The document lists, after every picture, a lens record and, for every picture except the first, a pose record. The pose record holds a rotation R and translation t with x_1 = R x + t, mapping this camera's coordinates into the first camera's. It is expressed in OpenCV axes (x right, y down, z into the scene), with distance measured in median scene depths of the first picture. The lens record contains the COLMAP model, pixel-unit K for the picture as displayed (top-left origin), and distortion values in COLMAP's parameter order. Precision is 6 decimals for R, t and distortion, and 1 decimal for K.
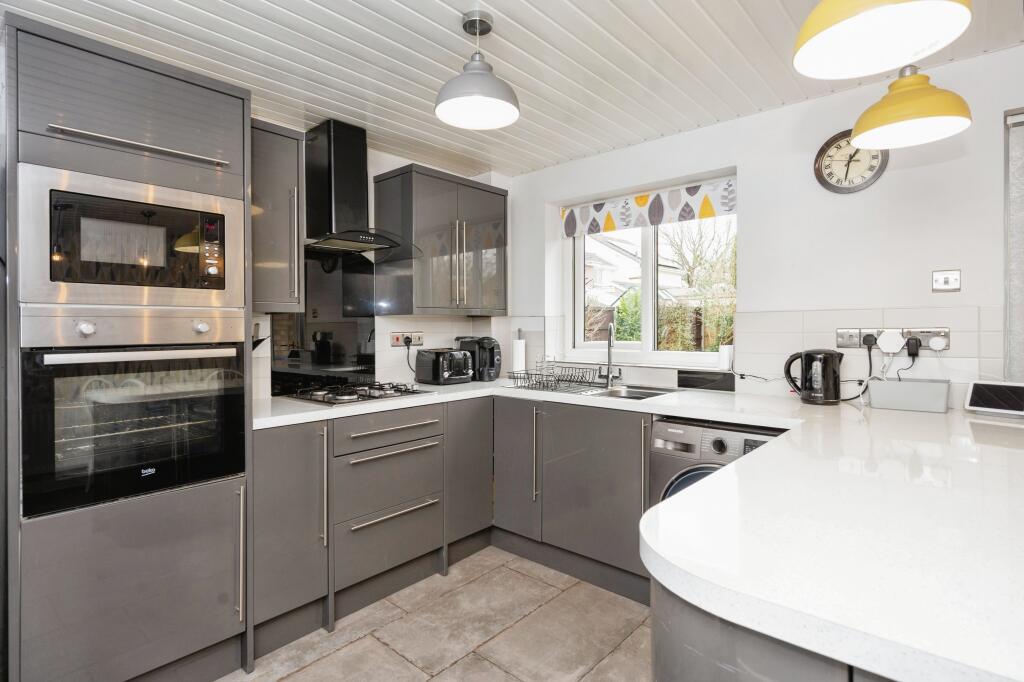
lens RADIAL K [[521.5, 0, 508.8], [0, 521.5, 331.9], [0, 0, 1]] dist [-0.001340, -0.000210]
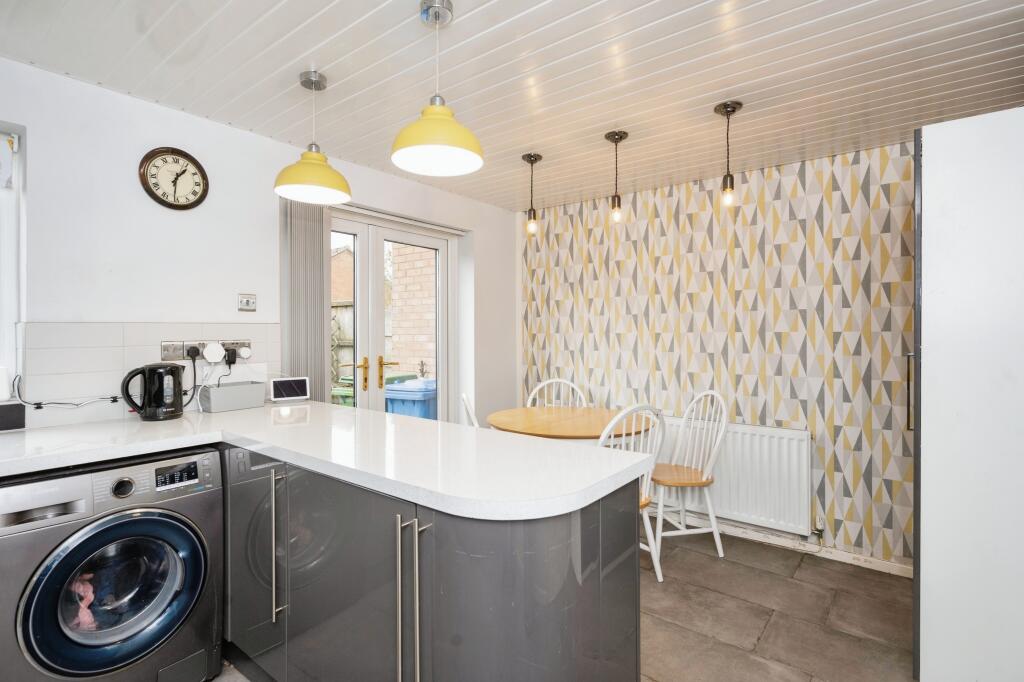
lens RADIAL K [[506.2, 0, 511.7], [0, 506.2, 332.9], [0, 0, 1]] dist [0.000766, 0.000238]
pose [[-0.060417, 0.002378, 0.998170, -0.315298], [0.011829, 0.999929, -0.001666, -0.011243], [-0.998103, 0.011707, -0.060441, 0.327942]]
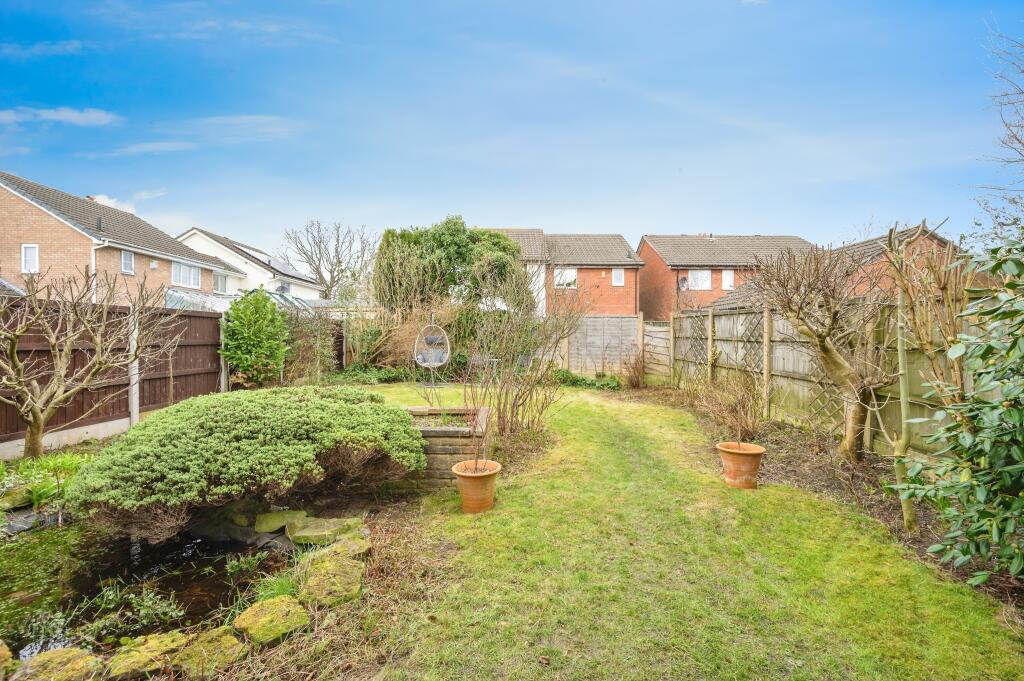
lens RADIAL K [[435.8, 0, 513.7], [0, 435.8, 336.8], [0, 0, 1]] dist [0.001063, 0.000070]
pose [[0.737589, 0.013048, 0.675124, 0.450816], [0.001024, 0.999791, -0.020441, -0.014577], [-0.675250, 0.015768, 0.737421, 1.409668]]
